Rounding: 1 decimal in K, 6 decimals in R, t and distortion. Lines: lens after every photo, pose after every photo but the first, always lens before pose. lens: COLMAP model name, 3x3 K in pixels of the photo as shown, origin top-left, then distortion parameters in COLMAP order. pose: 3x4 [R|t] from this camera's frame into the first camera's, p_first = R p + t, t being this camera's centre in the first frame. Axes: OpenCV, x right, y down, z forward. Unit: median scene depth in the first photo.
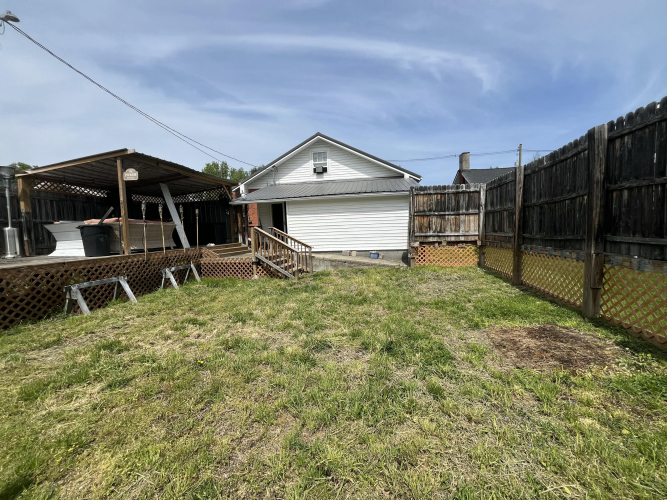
lens RADIAL K [[270.1, 0, 334.0], [0, 270.1, 252.8], [0, 0, 1]] dist [-0.001544, -0.000351]
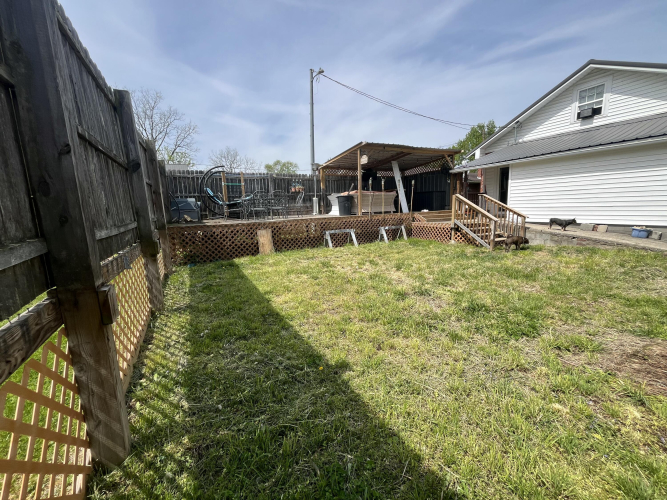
lens RADIAL K [[270.1, 0, 331.6], [0, 270.1, 253.2], [0, 0, 1]] dist [-0.001544, -0.000351]
pose [[0.615267, 0.149002, -0.774109, 0.293835], [-0.054590, 0.987671, 0.146719, 0.002158], [0.786426, -0.048013, 0.615815, -0.045087]]
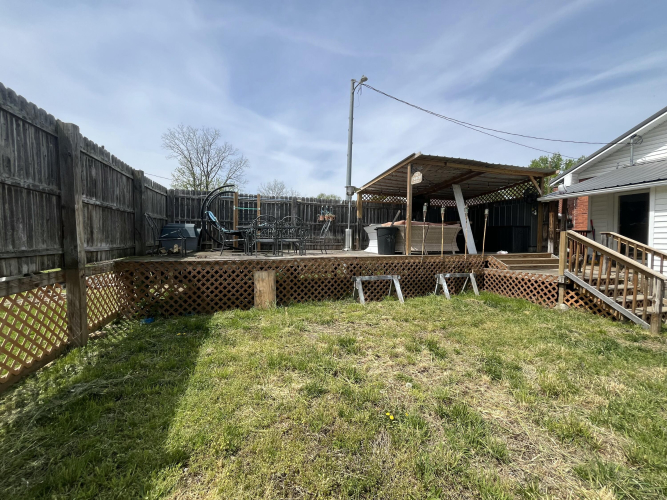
lens RADIAL K [[270.1, 0, 333.6], [0, 270.1, 249.8], [0, 0, 1]] dist [-0.001544, -0.000351]
pose [[0.482779, 0.069561, -0.872975, 0.007708], [-0.096603, 0.994987, 0.025859, -0.013294], [0.870398, 0.071848, 0.487079, 0.217442]]
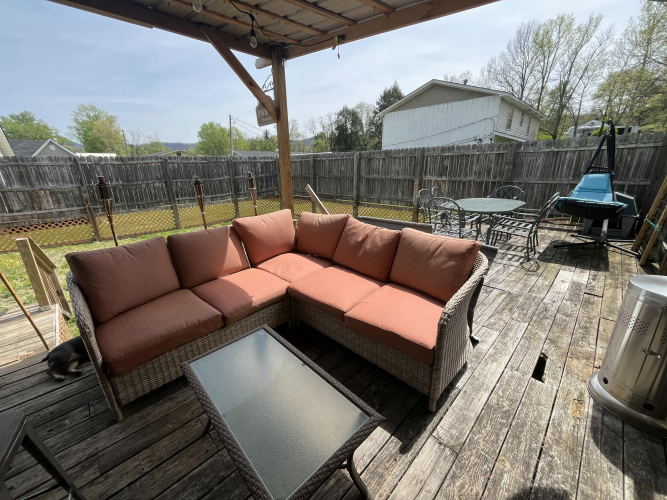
lens RADIAL K [[270.1, 0, 332.5], [0, 270.1, 249.2], [0, 0, 1]] dist [-0.001544, -0.000351]
pose [[-0.810143, -0.131061, 0.571395, -0.988016], [0.092167, 0.934093, 0.344929, -0.195083], [-0.578942, 0.332106, -0.744669, 1.177471]]
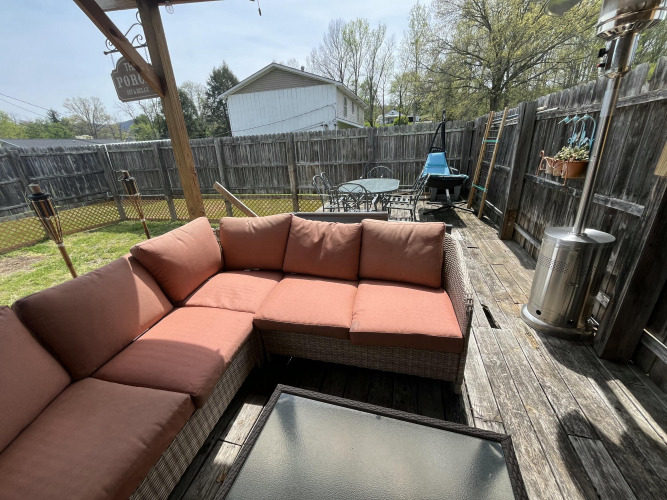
lens RADIAL K [[270.1, 0, 331.7], [0, 270.1, 249.5], [0, 0, 1]] dist [-0.001544, -0.000351]
pose [[-0.992132, 0.039153, 0.118921, -0.878727], [0.087308, 0.897145, 0.433021, -0.203167], [-0.089735, 0.439997, -0.893505, 1.169209]]
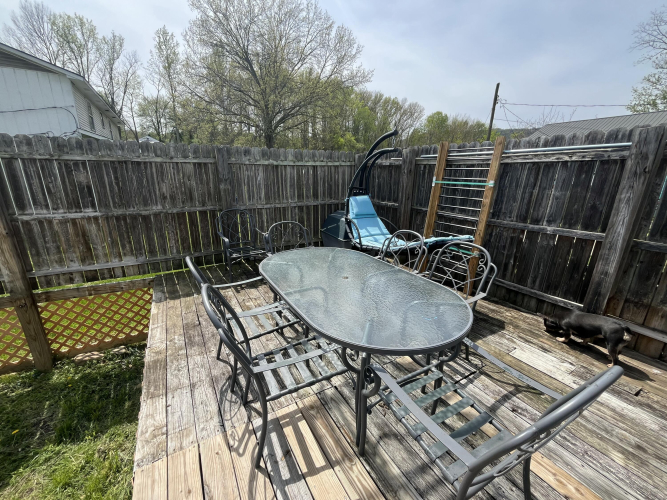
lens RADIAL K [[270.1, 0, 333.4], [0, 270.1, 249.9], [0, 0, 1]] dist [-0.001544, -0.000351]
pose [[-0.771226, 0.194434, -0.606140, -0.733517], [-0.040473, 0.935306, 0.351518, -0.168451], [0.635274, 0.295632, -0.713463, 0.662103]]
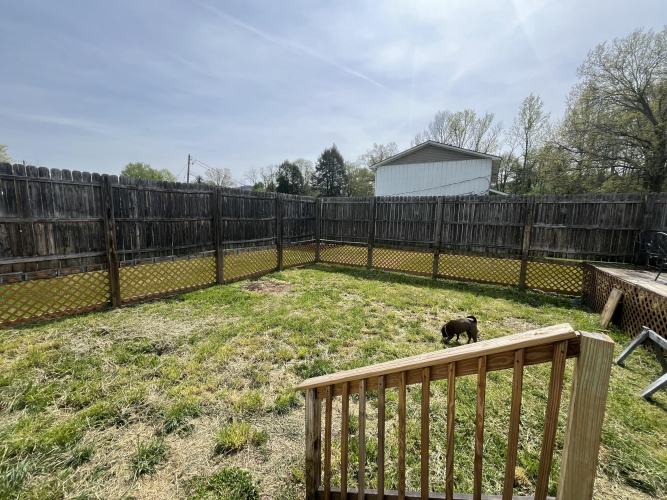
lens RADIAL K [[270.1, 0, 333.8], [0, 270.1, 249.4], [0, 0, 1]] dist [-0.001544, -0.000351]
pose [[-0.933710, -0.036496, 0.356166, -0.268164], [0.034381, 0.981054, 0.190659, -0.187048], [-0.356376, 0.190265, -0.914765, 1.312872]]
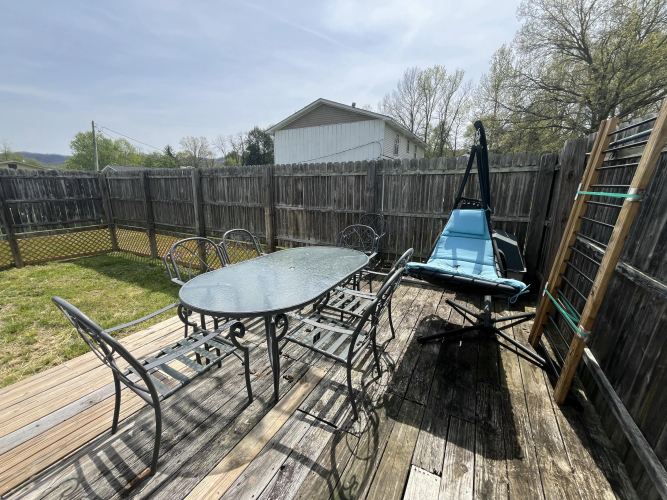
lens RADIAL K [[270.1, 0, 332.1], [0, 270.1, 250.4], [0, 0, 1]] dist [-0.001544, -0.000351]
pose [[-0.942294, -0.052609, 0.330626, -1.047834], [0.052353, 0.952270, 0.300733, -0.159338], [-0.330667, 0.300688, -0.894565, 0.744642]]
